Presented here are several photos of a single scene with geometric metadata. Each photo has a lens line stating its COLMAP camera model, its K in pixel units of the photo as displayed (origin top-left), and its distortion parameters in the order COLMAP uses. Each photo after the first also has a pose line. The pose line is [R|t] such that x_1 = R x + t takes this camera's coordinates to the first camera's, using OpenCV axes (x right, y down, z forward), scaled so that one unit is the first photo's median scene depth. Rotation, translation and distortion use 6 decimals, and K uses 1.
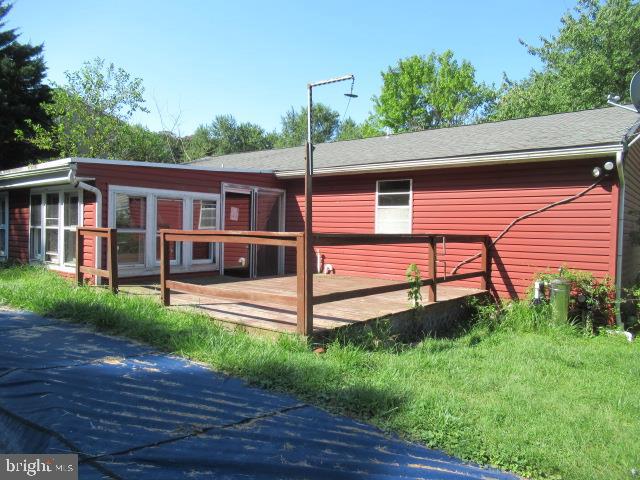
lens RADIAL K [[497.3, 0, 320.4], [0, 497.3, 238.4], [0, 0, 1]] dist [-0.010162, 0.004596]
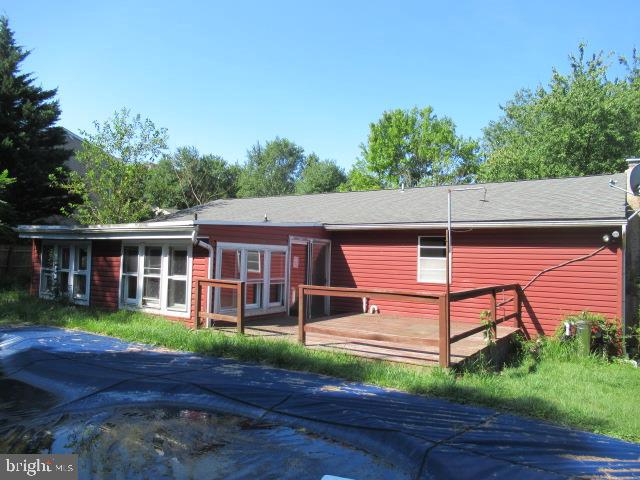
lens RADIAL K [[497.3, 0, 320.4], [0, 497.3, 238.4], [0, 0, 1]] dist [-0.010162, 0.004596]
pose [[0.994536, 0.009421, 0.103966, -0.266814], [-0.003447, 0.998340, -0.057492, -0.042971], [-0.104335, 0.056819, 0.992918, -0.184259]]
